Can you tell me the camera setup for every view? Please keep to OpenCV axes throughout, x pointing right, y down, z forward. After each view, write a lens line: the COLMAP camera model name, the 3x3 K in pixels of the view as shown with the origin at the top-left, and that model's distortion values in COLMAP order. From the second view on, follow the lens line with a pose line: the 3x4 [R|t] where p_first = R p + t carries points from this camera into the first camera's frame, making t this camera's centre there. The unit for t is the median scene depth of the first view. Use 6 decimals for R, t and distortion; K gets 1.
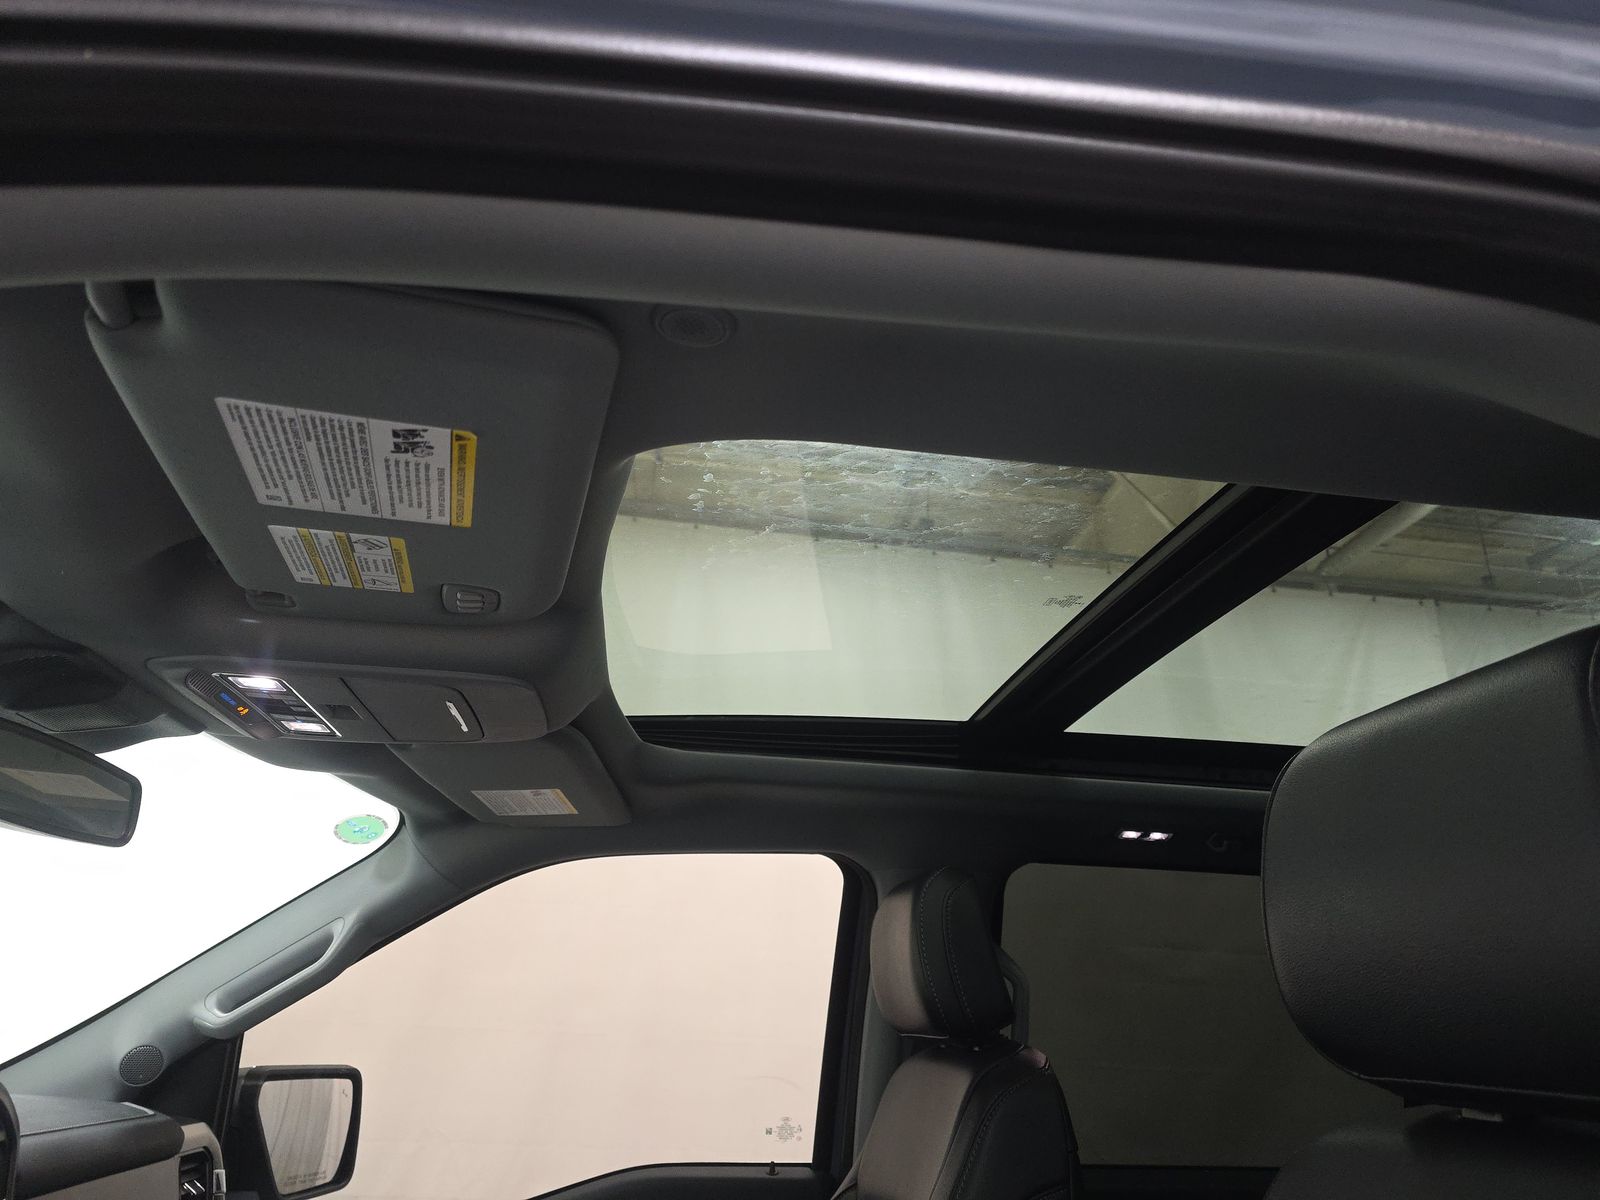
lens RADIAL K [[1118.2, 0, 820.0], [0, 1118.2, 608.3], [0, 0, 1]] dist [0.019729, -0.005299]
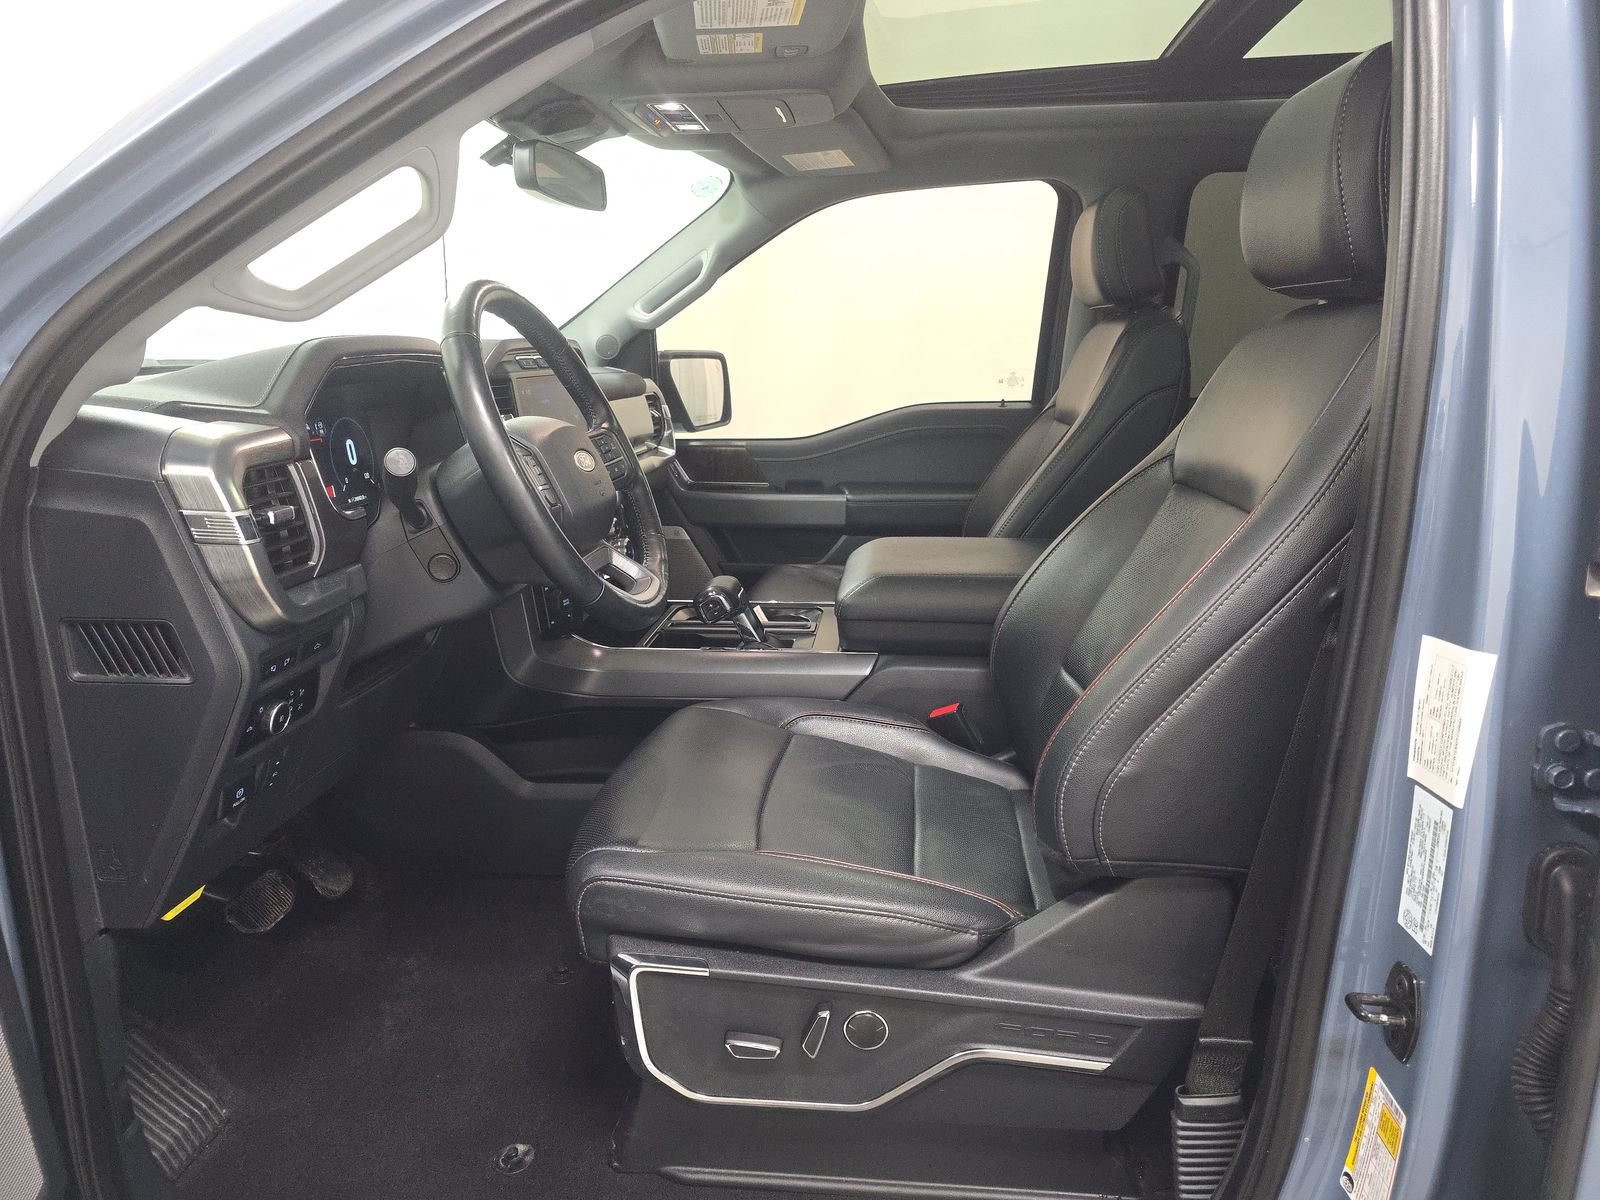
lens RADIAL K [[1118.2, 0, 820.0], [0, 1118.2, 608.3], [0, 0, 1]] dist [0.019729, -0.005299]
pose [[0.973446, 0.016184, -0.228343, 0.071976], [0.112665, 0.834452, 0.539440, -0.116306], [0.199272, -0.550842, 0.810471, -0.452886]]
